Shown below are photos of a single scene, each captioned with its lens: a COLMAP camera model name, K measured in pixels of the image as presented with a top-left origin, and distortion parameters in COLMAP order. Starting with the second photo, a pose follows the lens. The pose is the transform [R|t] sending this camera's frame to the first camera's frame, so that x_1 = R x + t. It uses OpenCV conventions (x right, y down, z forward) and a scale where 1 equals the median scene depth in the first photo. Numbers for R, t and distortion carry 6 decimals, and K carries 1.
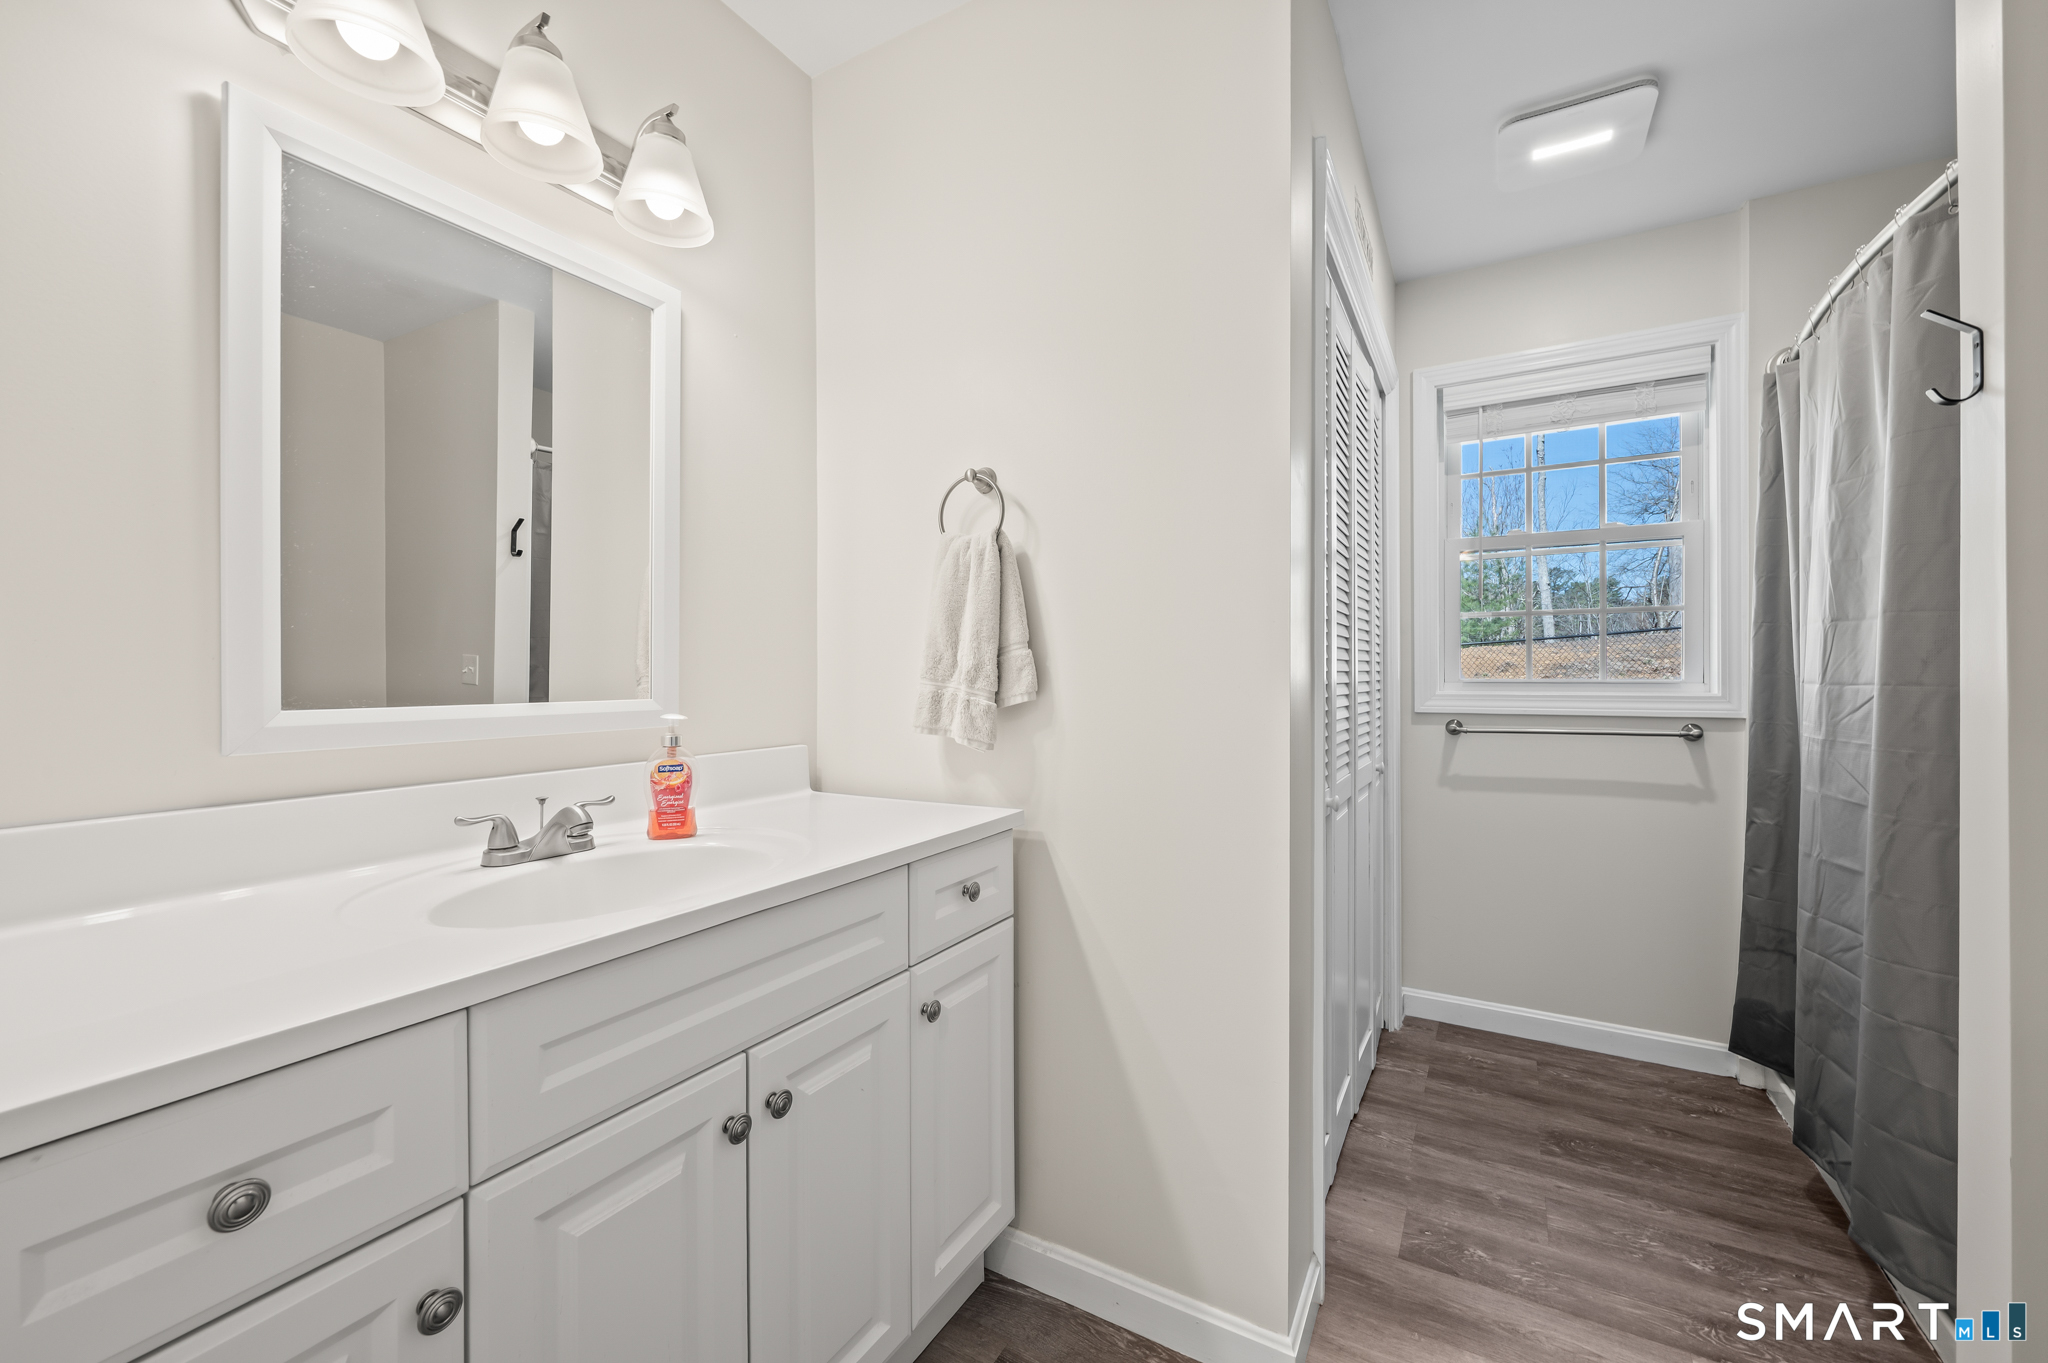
lens RADIAL K [[816.4, 0, 1024.0], [0, 816.4, 681.5], [0, 0, 1]] dist [-0.000053, -0.000101]
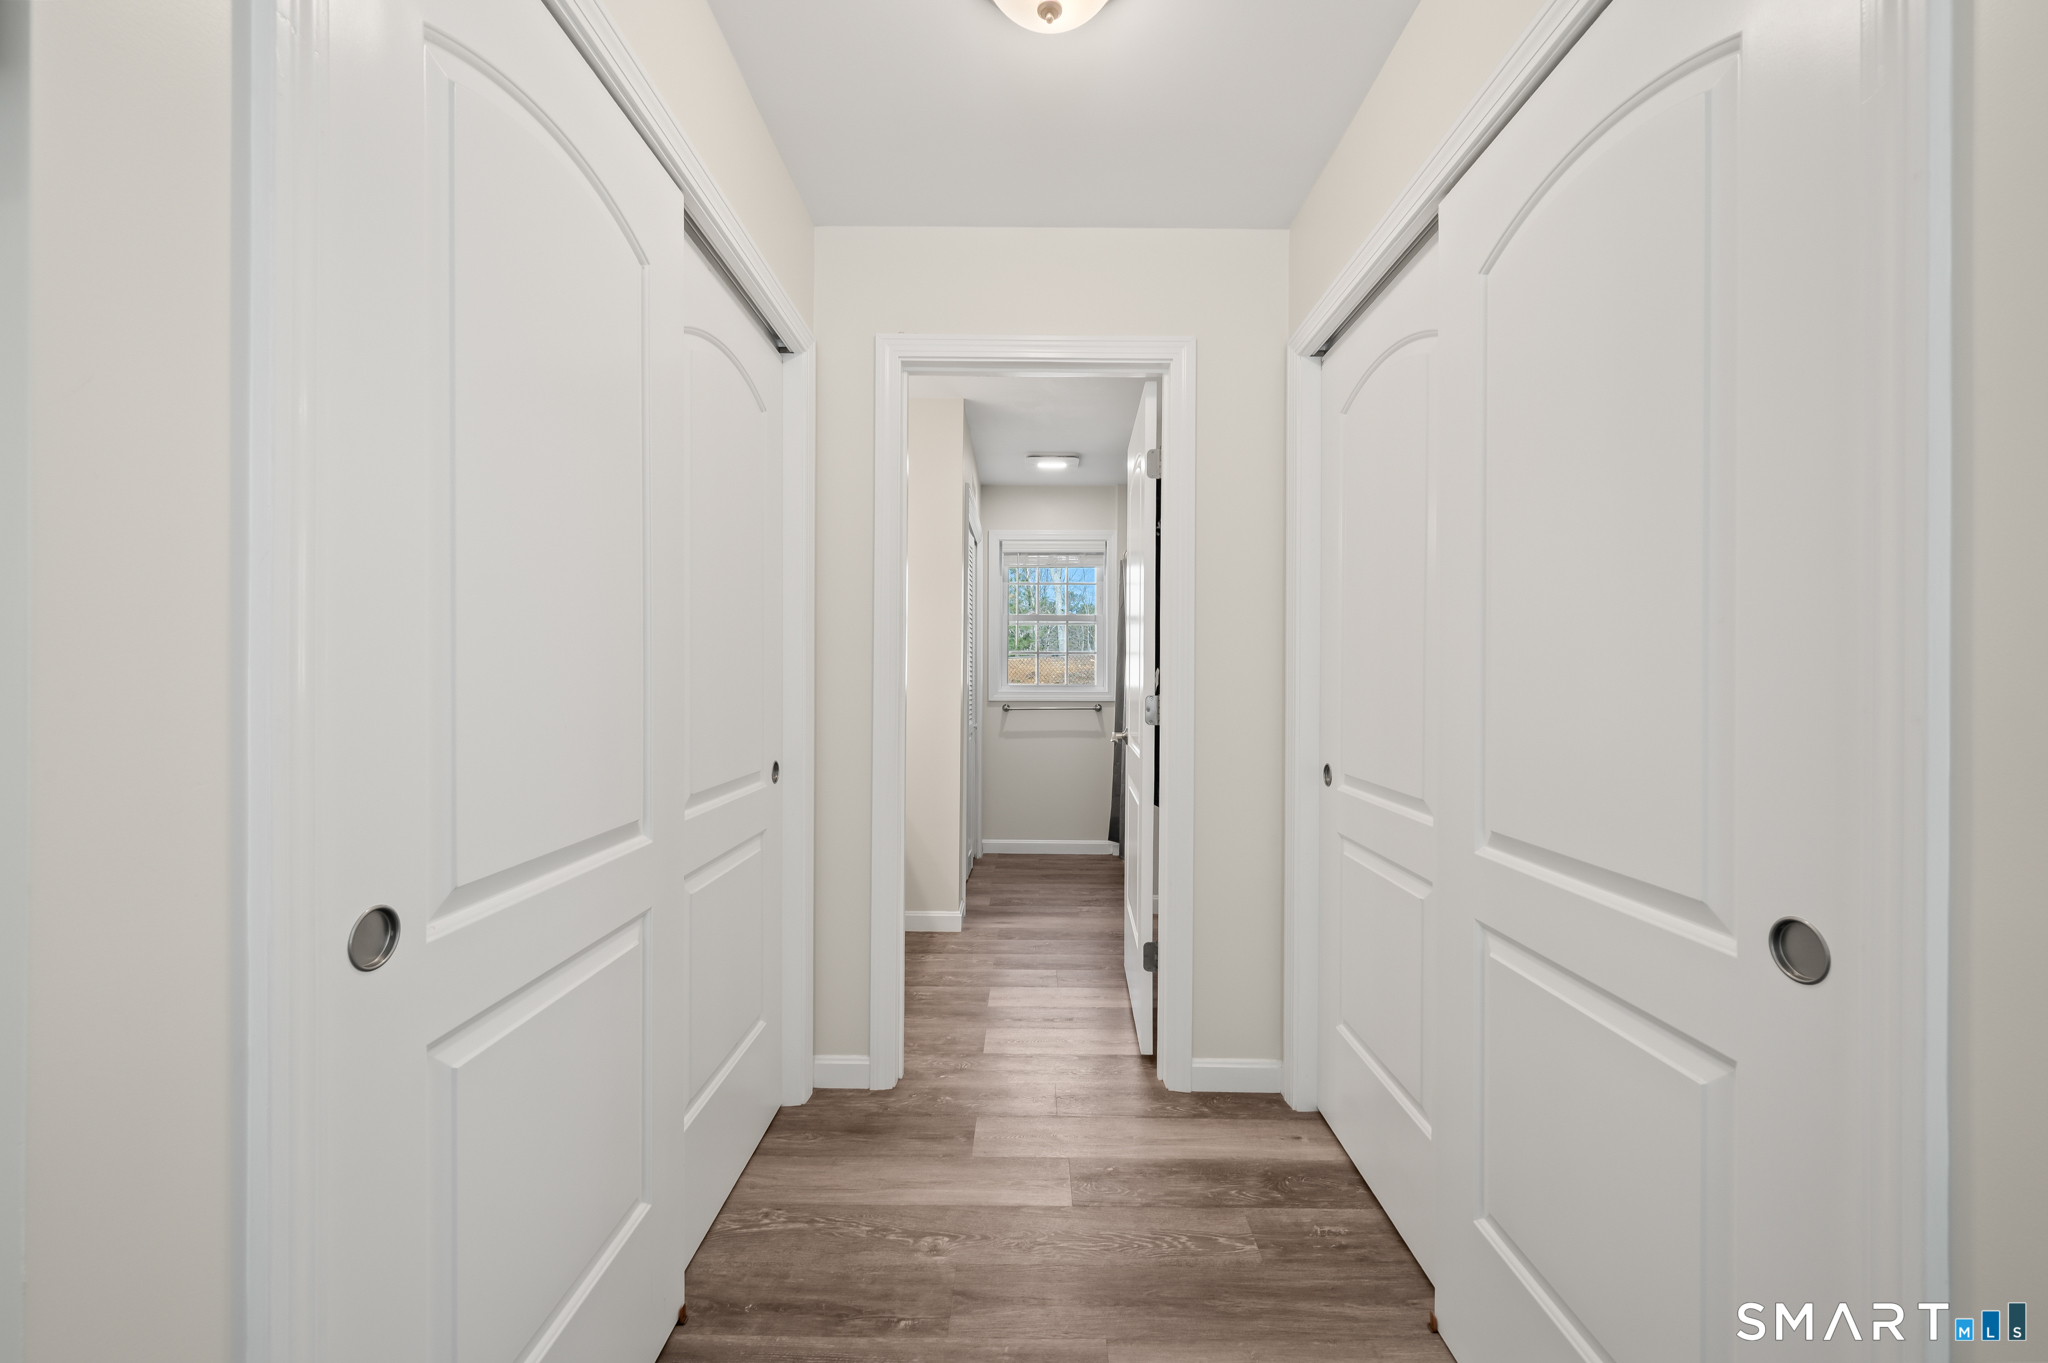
lens RADIAL K [[828.2, 0, 1034.0], [0, 828.2, 669.2], [0, 0, 1]] dist [0.002514, 0.000106]
pose [[0.861240, 0.010955, 0.508080, -0.467319], [-0.005126, 0.999904, -0.012871, -0.013650], [-0.508172, 0.008480, 0.861214, -0.820862]]
